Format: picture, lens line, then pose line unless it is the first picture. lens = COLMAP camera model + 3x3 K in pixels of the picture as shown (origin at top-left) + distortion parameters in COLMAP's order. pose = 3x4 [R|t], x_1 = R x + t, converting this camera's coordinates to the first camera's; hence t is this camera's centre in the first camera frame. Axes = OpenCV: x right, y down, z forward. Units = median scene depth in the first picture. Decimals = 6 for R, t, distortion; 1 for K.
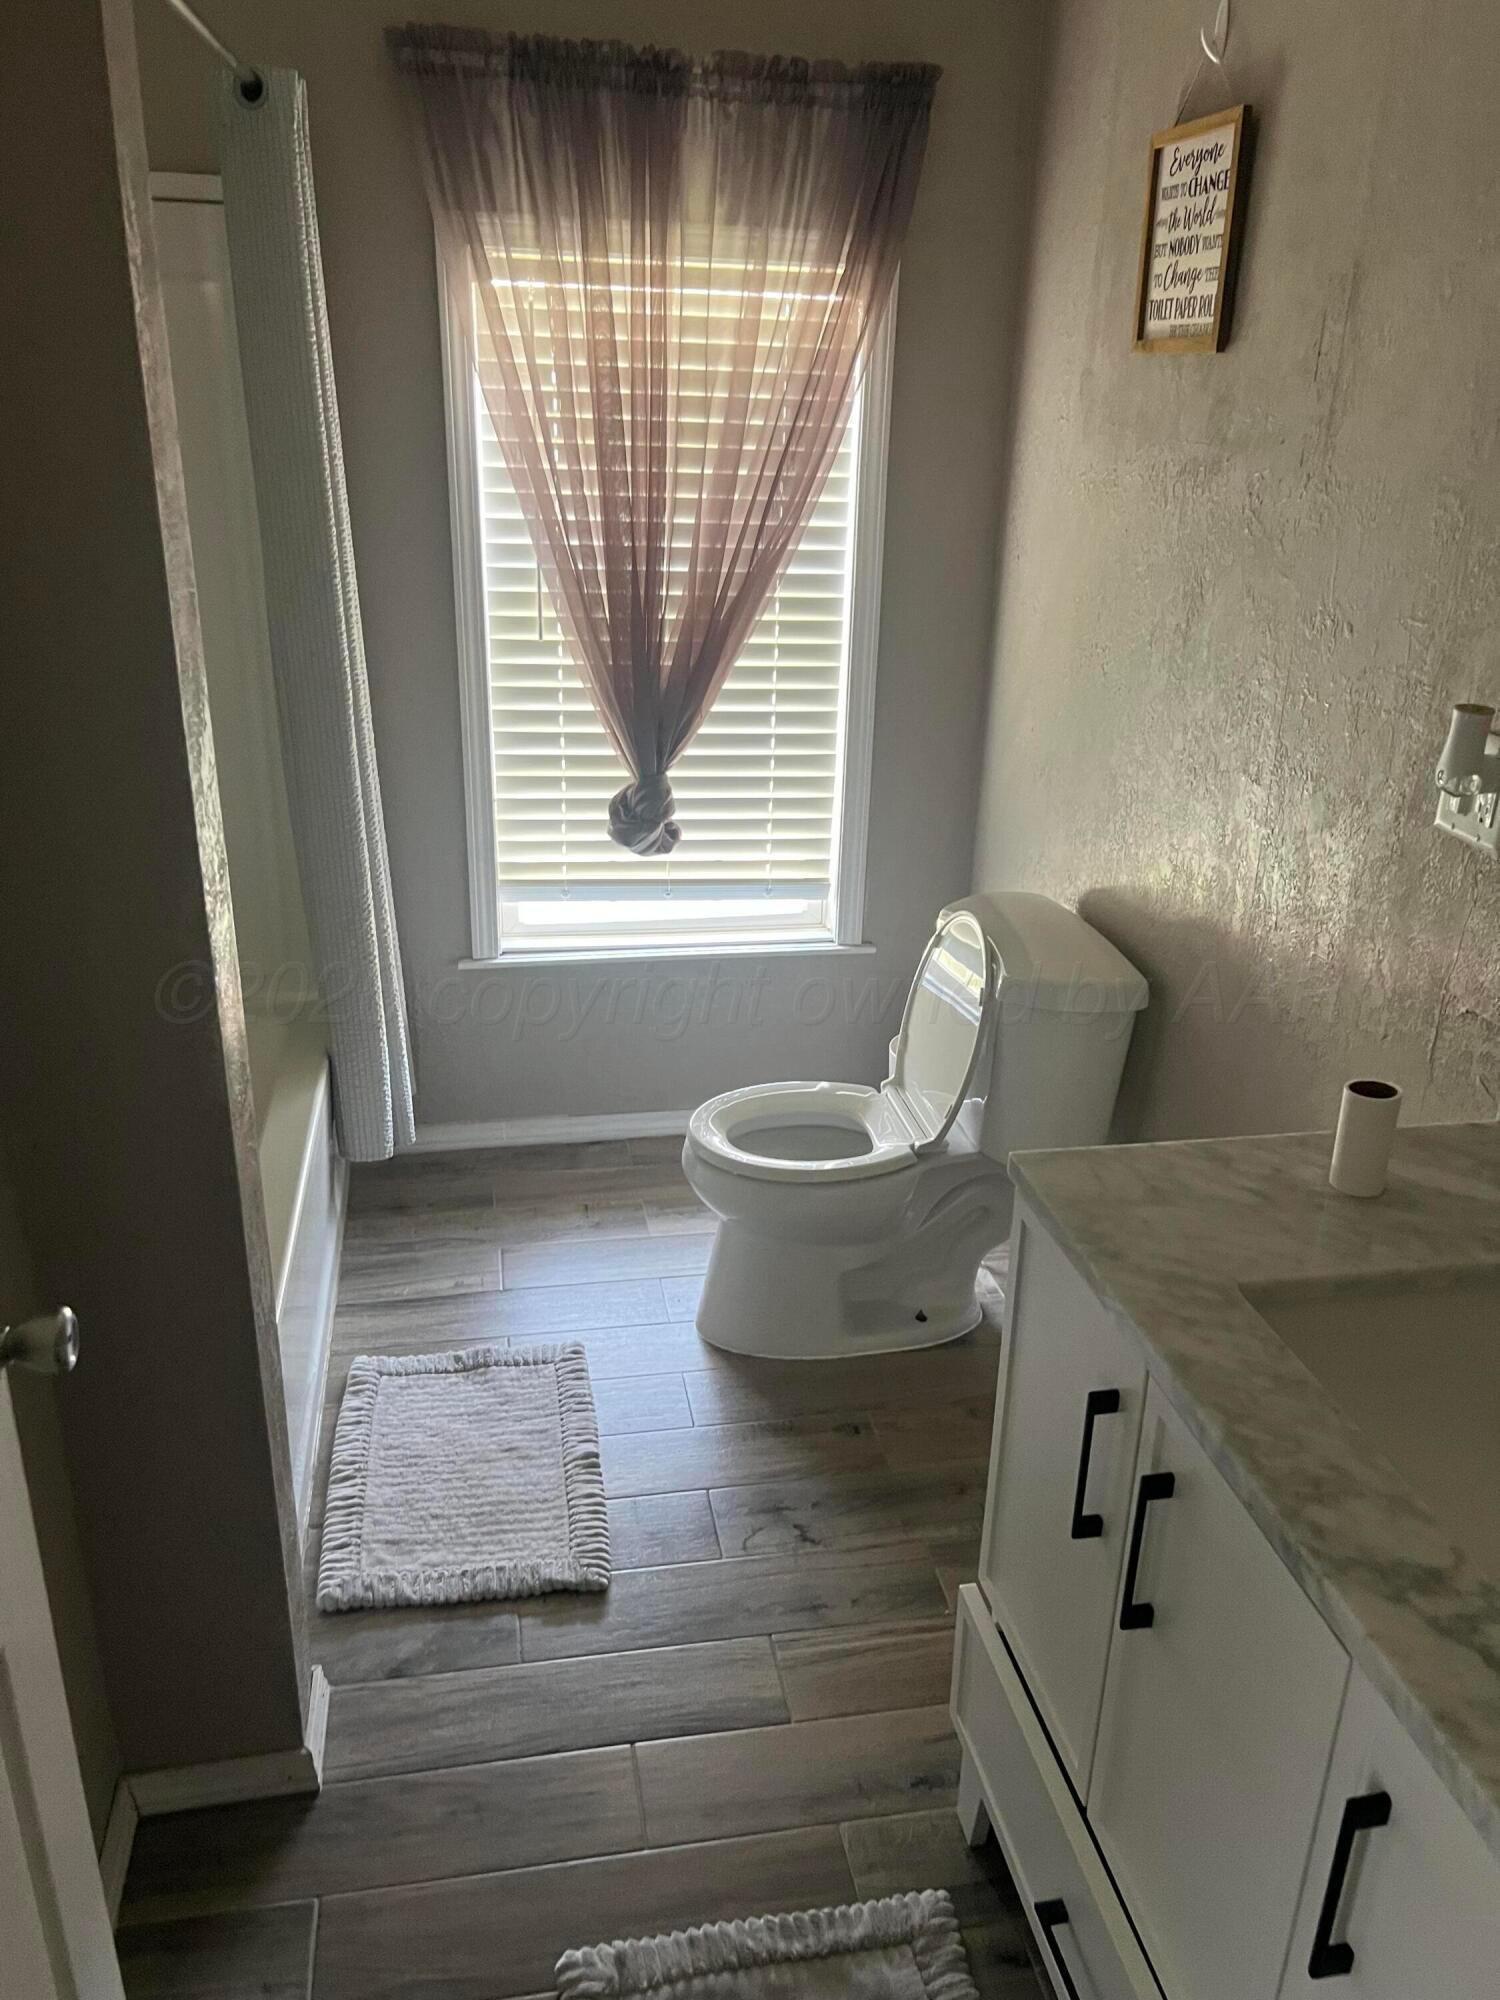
lens RADIAL K [[1487.6, 0, 753.0], [0, 1487.6, 1009.2], [0, 0, 1]] dist [0.010814, -0.009127]
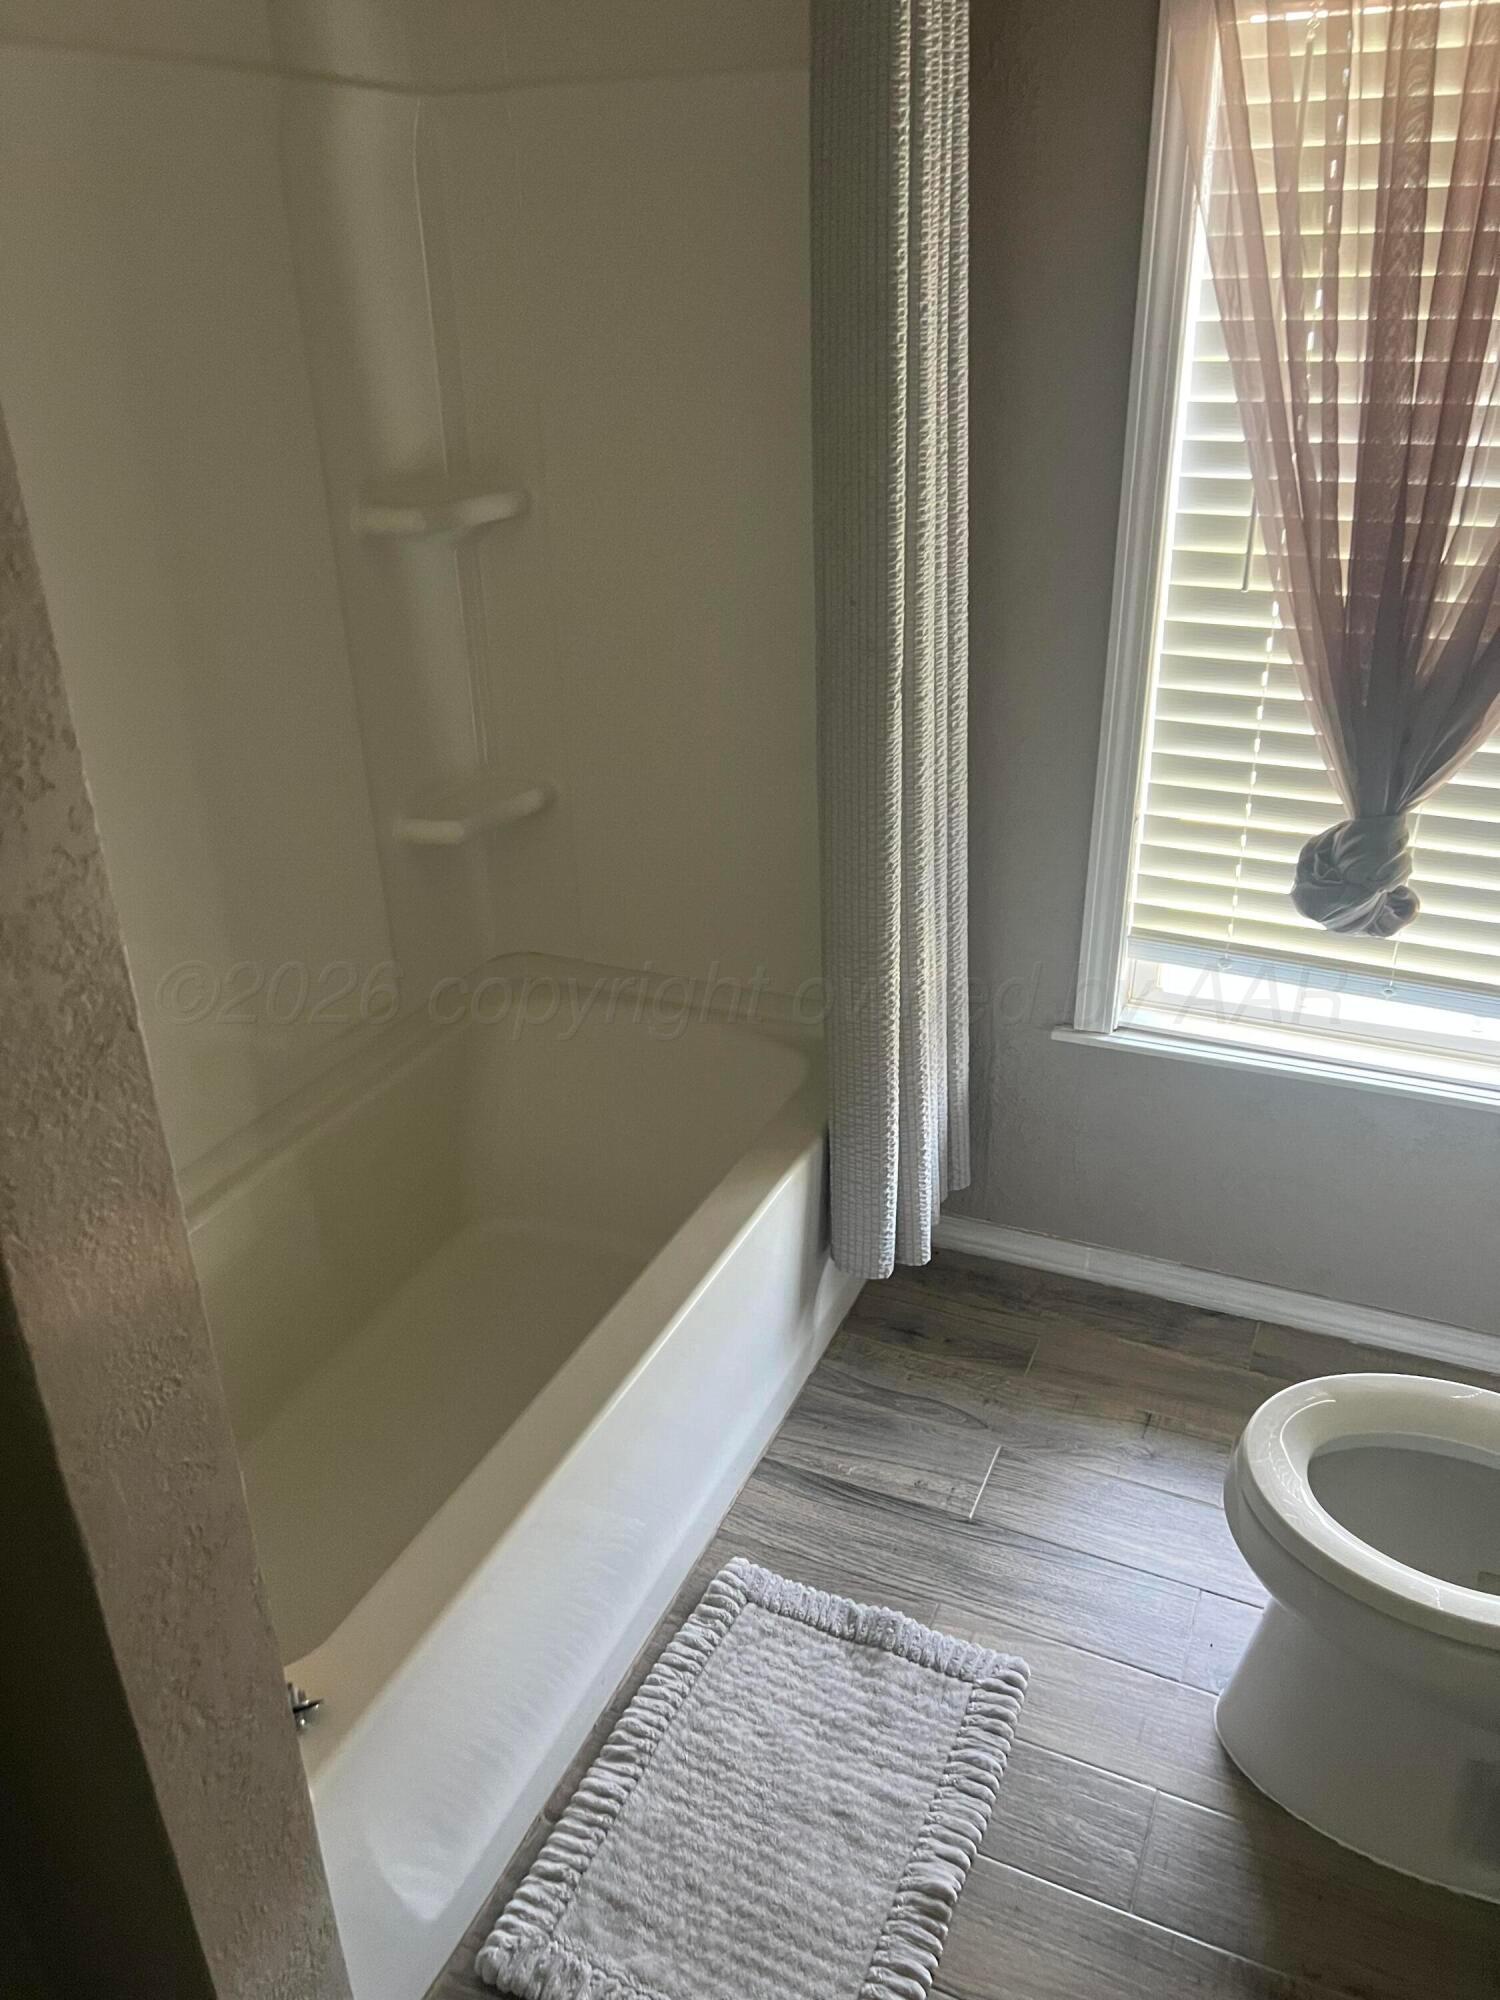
lens RADIAL K [[1487.6, 0, 741.3], [0, 1487.6, 991.7], [0, 0, 1]] dist [0.010814, -0.009127]
pose [[0.812864, 0.201444, -0.546510, 0.083505], [-0.170225, 0.979485, 0.107852, -0.120127], [0.557024, 0.005361, 0.830479, 0.369014]]
